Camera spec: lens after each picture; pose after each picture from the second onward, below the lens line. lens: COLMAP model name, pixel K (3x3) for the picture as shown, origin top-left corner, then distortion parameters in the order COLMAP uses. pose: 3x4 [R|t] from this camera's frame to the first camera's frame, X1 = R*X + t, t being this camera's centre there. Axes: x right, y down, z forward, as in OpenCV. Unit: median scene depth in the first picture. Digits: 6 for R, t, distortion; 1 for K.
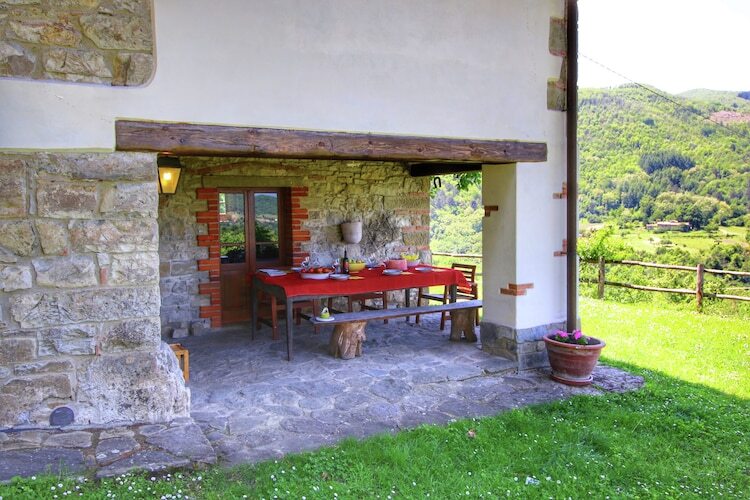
lens RADIAL K [[593.7, 0, 371.4], [0, 593.7, 236.9], [0, 0, 1]] dist [-0.003080, 0.005322]
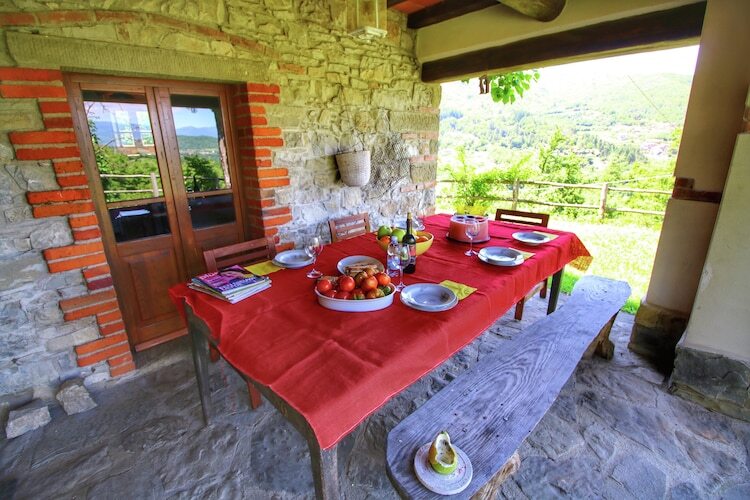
lens RADIAL K [[349.0, 0, 372.5], [0, 349.0, 243.8], [0, 0, 1]] dist [-0.009202, -0.006706]
pose [[0.967125, -0.082366, 0.240594, -0.123749], [0.024638, 0.971992, 0.233717, -0.017411], [-0.253106, -0.220106, 0.942067, 0.717433]]
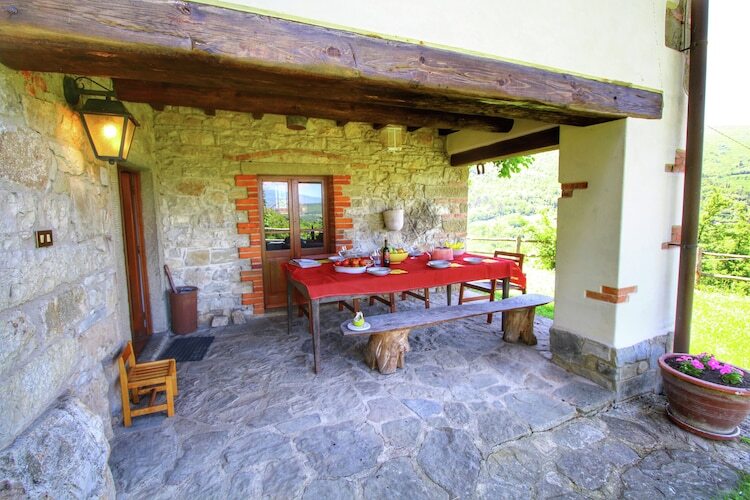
lens RADIAL K [[349.0, 0, 369.6], [0, 349.0, 242.5], [0, 0, 1]] dist [-0.009202, -0.006706]
pose [[0.994334, 0.002778, -0.106263, -0.011567], [0.002497, 0.998772, 0.049471, 0.001623], [0.106270, -0.049456, 0.993107, 0.448555]]
